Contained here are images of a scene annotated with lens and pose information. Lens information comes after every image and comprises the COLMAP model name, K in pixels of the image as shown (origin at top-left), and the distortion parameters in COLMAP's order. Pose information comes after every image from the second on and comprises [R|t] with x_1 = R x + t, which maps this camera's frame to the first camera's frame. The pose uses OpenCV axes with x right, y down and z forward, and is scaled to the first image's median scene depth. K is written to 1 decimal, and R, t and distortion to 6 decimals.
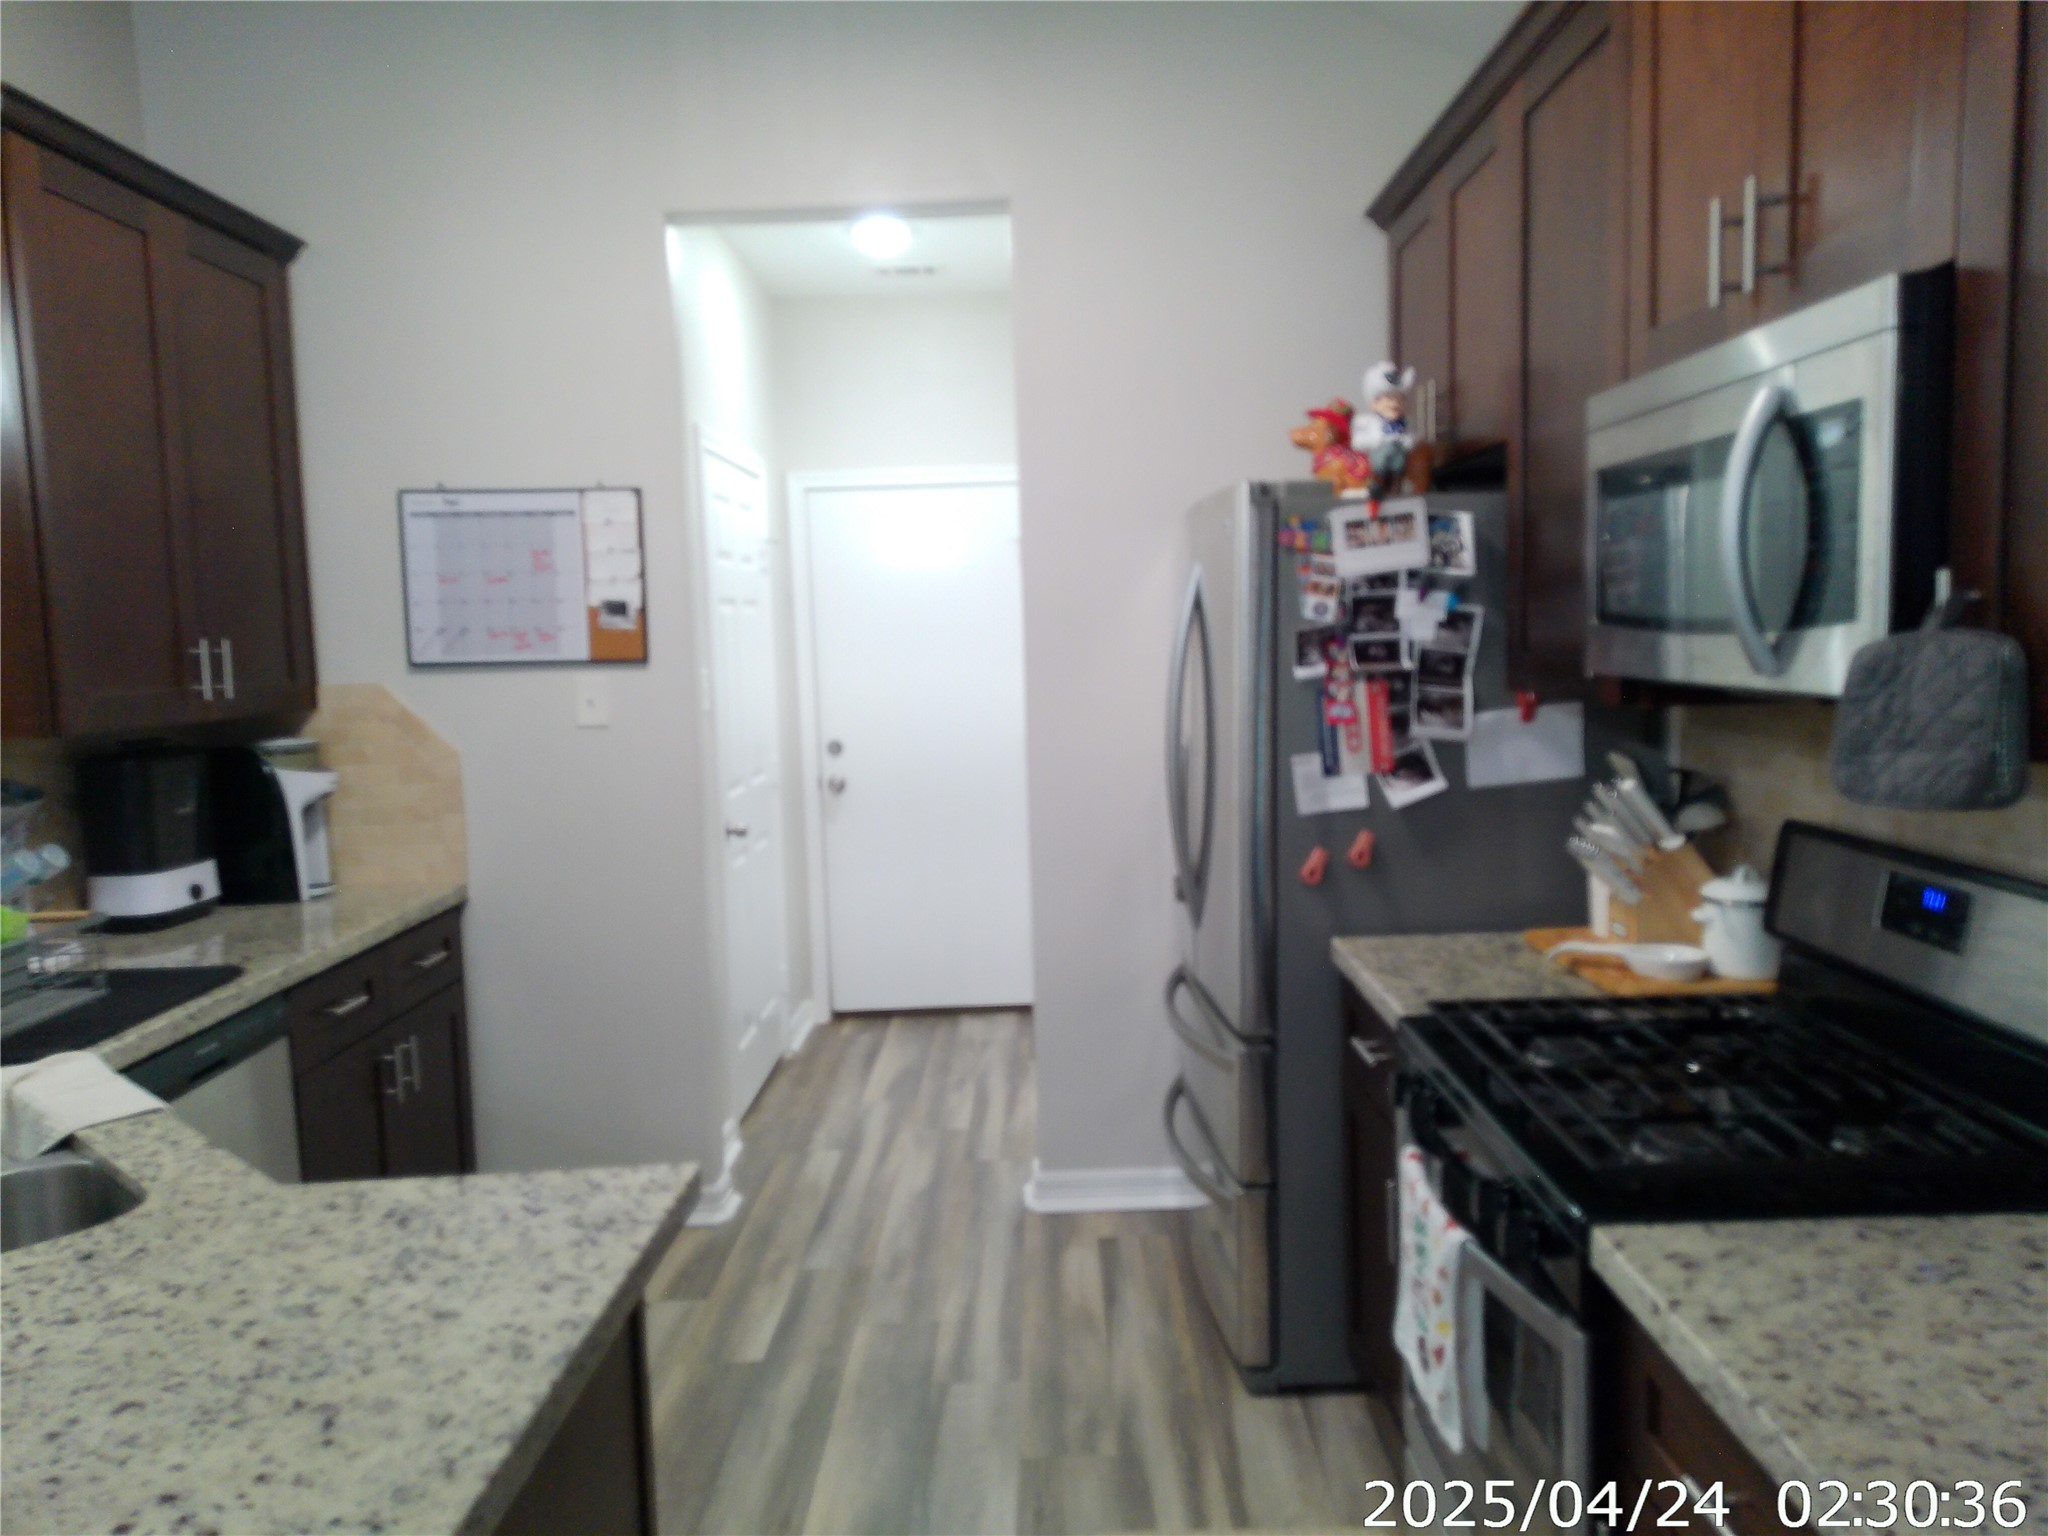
lens RADIAL K [[1488.1, 0, 1029.4], [0, 1488.1, 743.6], [0, 0, 1]] dist [0.035167, -0.006878]
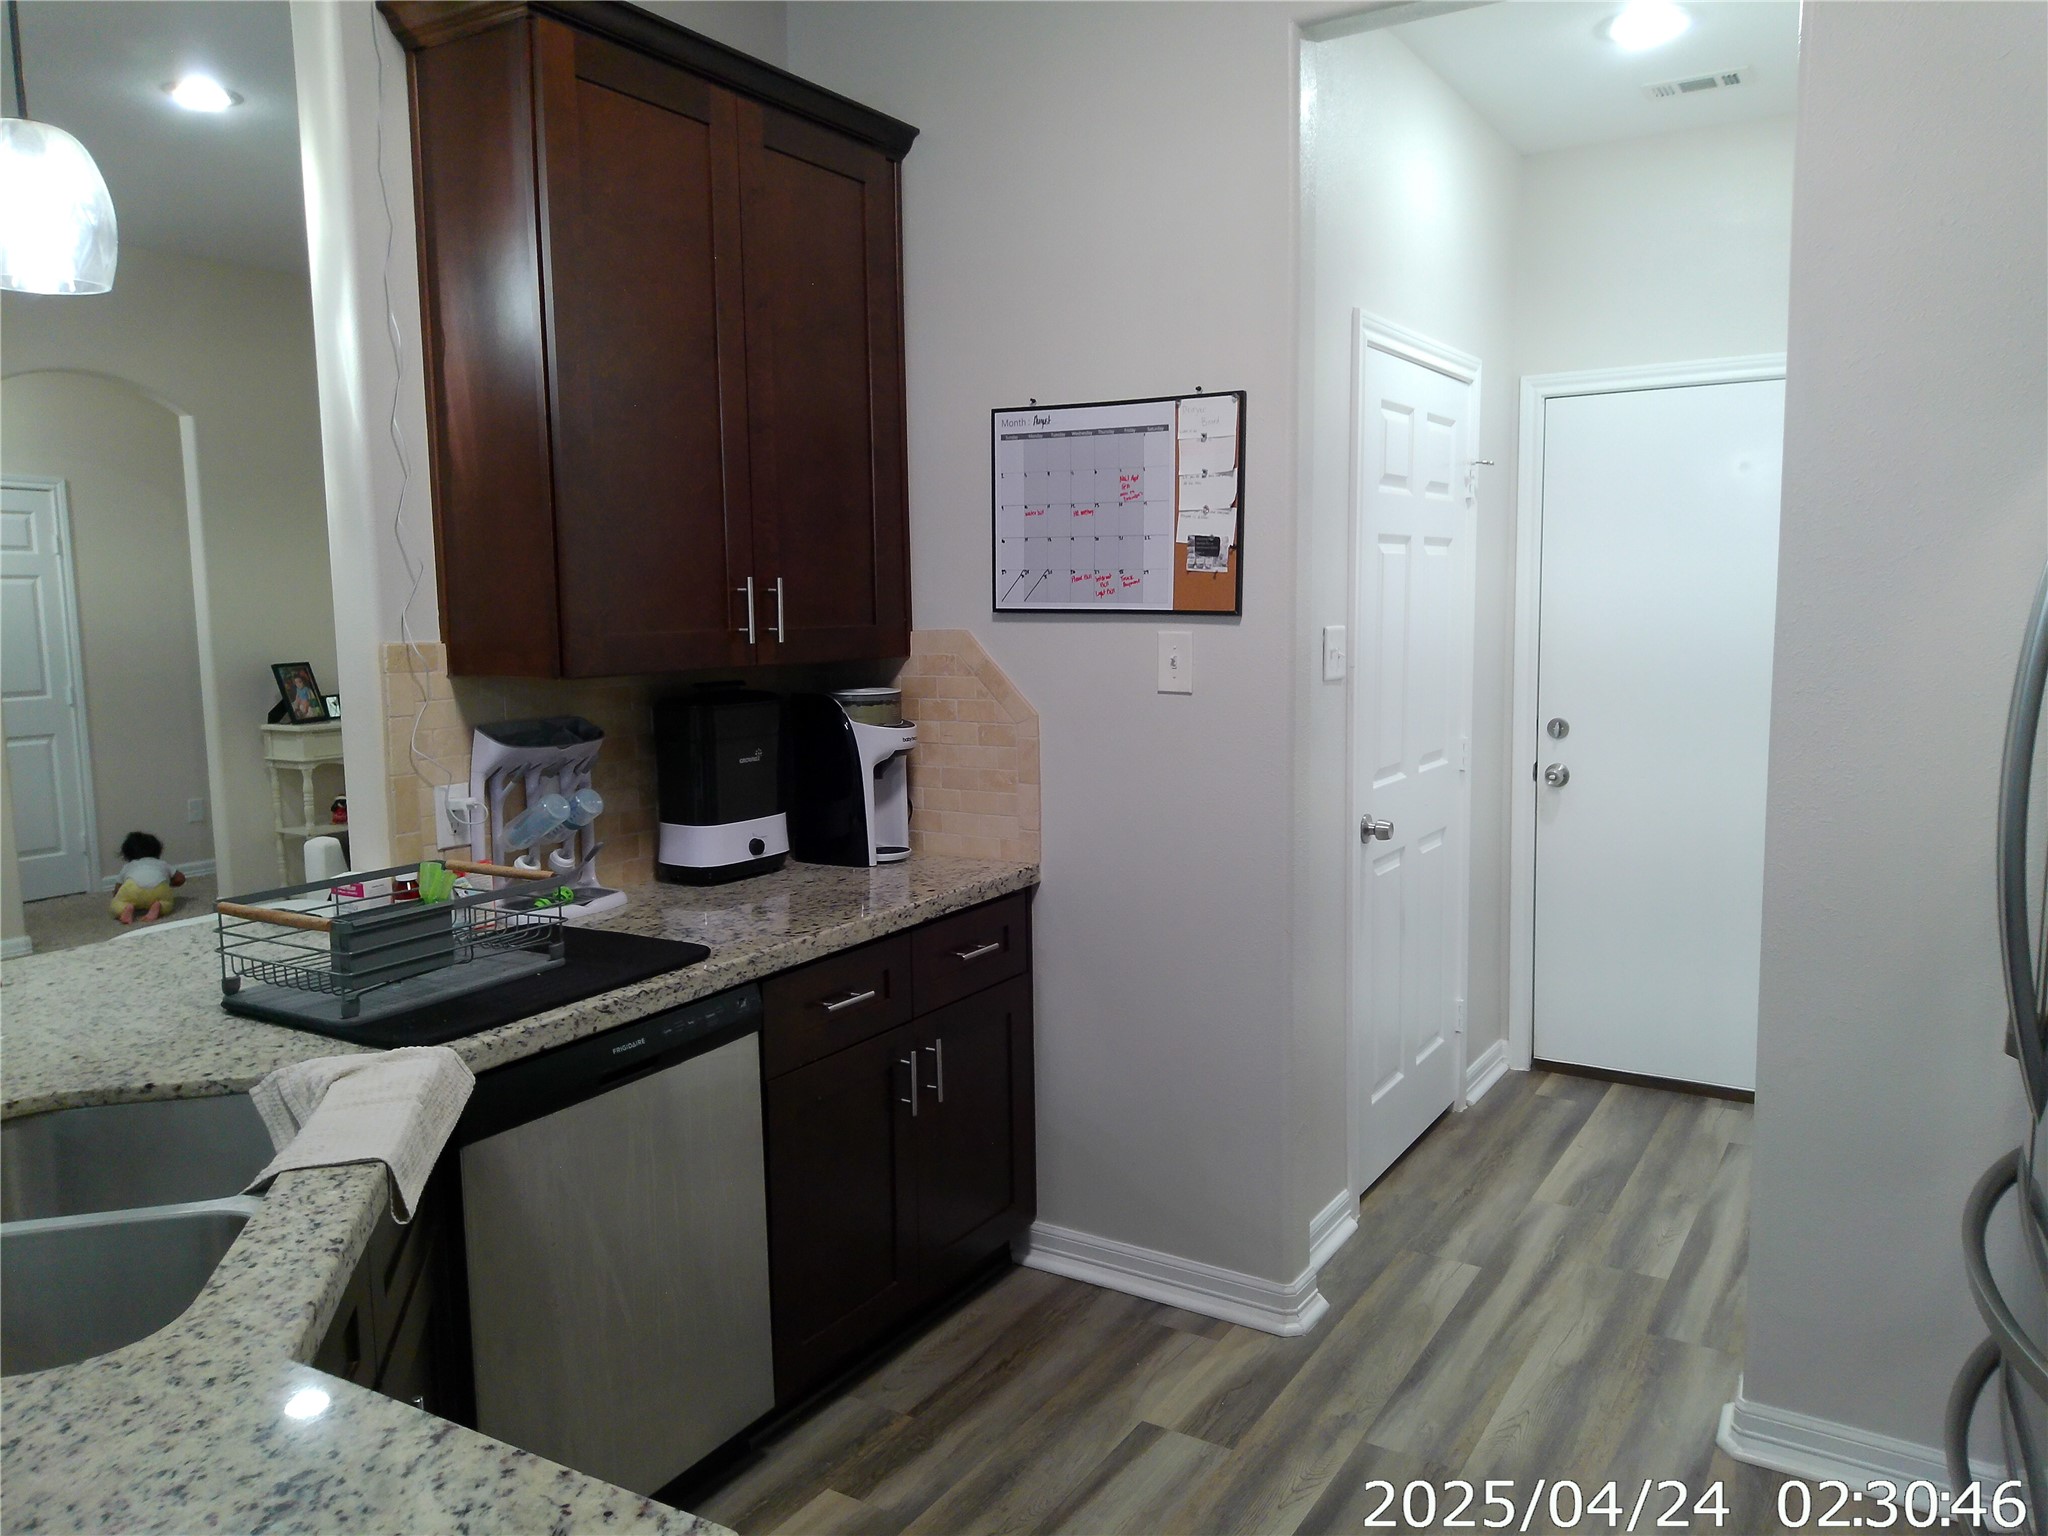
lens RADIAL K [[1488.1, 0, 1029.4], [0, 1488.1, 743.6], [0, 0, 1]] dist [0.035167, -0.006878]
pose [[0.850248, 0.074641, -0.521064, 0.063945], [-0.056058, 0.997106, 0.051359, -0.020997], [0.523389, -0.014458, 0.851971, 0.270225]]
